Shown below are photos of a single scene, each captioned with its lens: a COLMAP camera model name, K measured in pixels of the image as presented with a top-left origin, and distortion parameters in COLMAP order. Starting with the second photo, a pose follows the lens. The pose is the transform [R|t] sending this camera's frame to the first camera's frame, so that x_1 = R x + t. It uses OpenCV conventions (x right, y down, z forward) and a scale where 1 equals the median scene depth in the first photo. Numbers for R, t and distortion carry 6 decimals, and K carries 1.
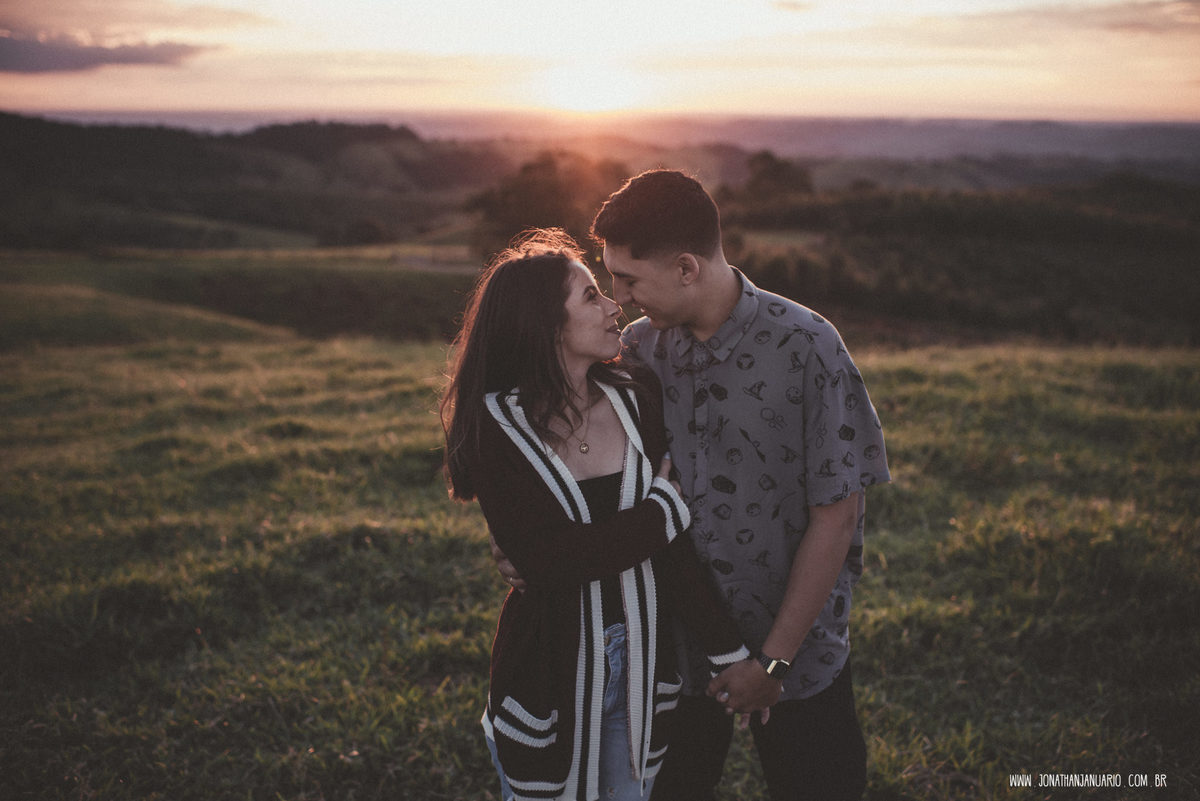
lens RADIAL K [[1204.7, 0, 568.0], [0, 1204.7, 402.5], [0, 0, 1]] dist [-0.075724, 0.003765]
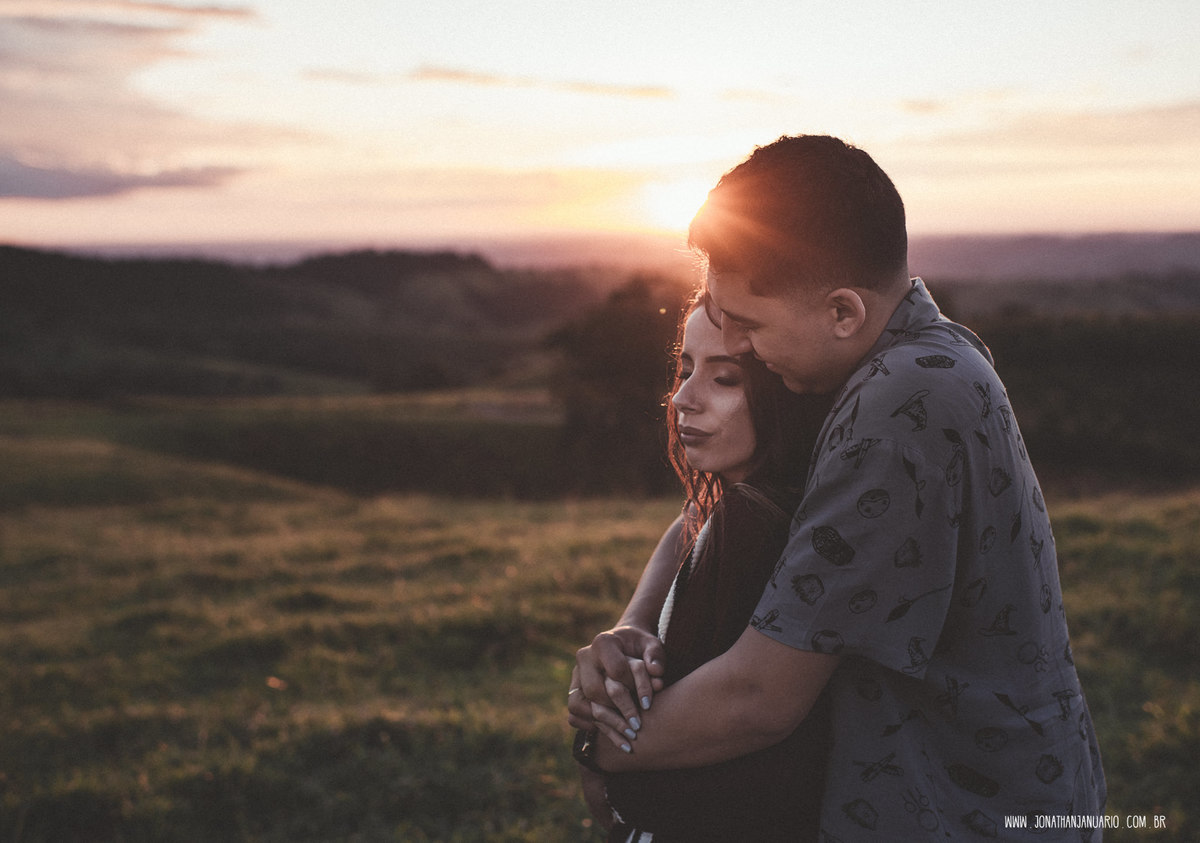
lens RADIAL K [[1426.7, 0, 600.0], [0, 1426.7, 421.5], [0, 0, 1]] dist [-0.086681, 0.040386]
pose [[0.998757, -0.015201, -0.047464, 0.015201], [0.010030, 0.994171, -0.107351, 0.009328], [0.048819, 0.106742, 0.993088, 0.060379]]
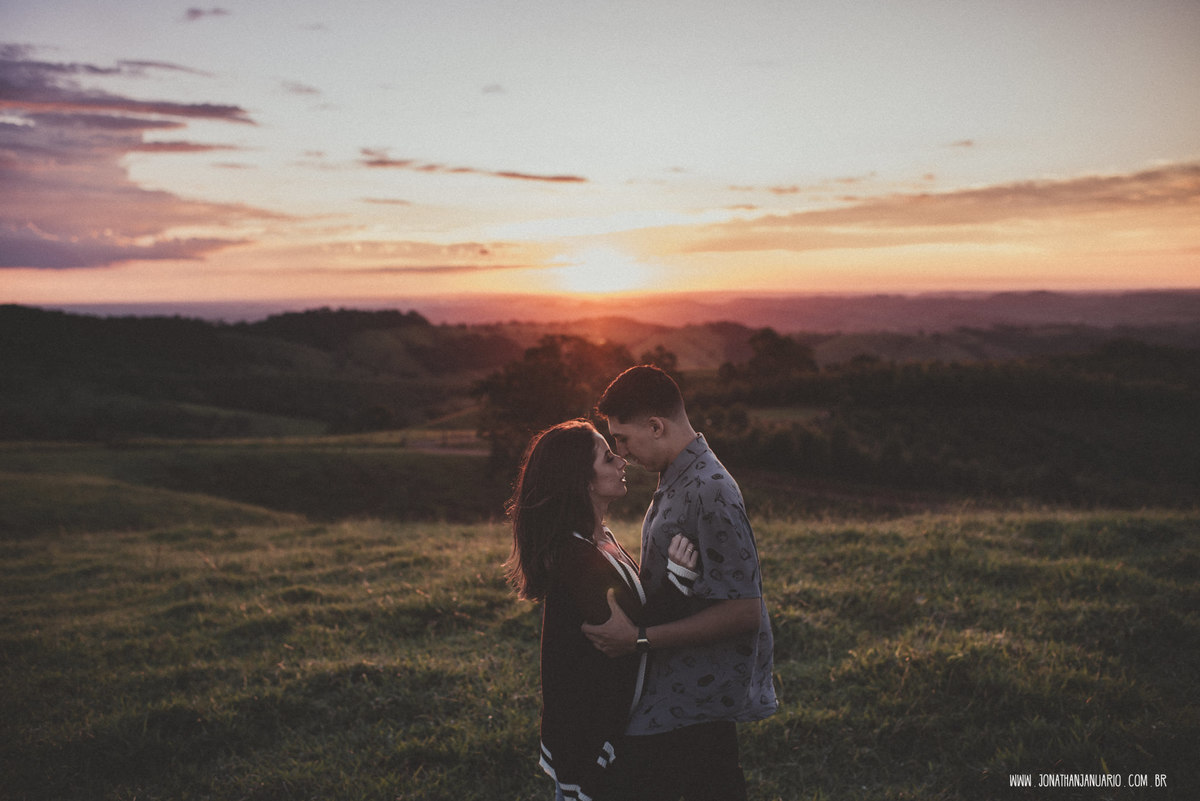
lens RADIAL K [[1204.7, 0, 568.0], [0, 1204.7, 402.5], [0, 0, 1]] dist [-0.075724, 0.003765]
pose [[0.999700, -0.023385, -0.007318, 0.044170], [0.022037, 0.988628, -0.148758, 0.020796], [0.010714, 0.148552, 0.988847, -0.190991]]
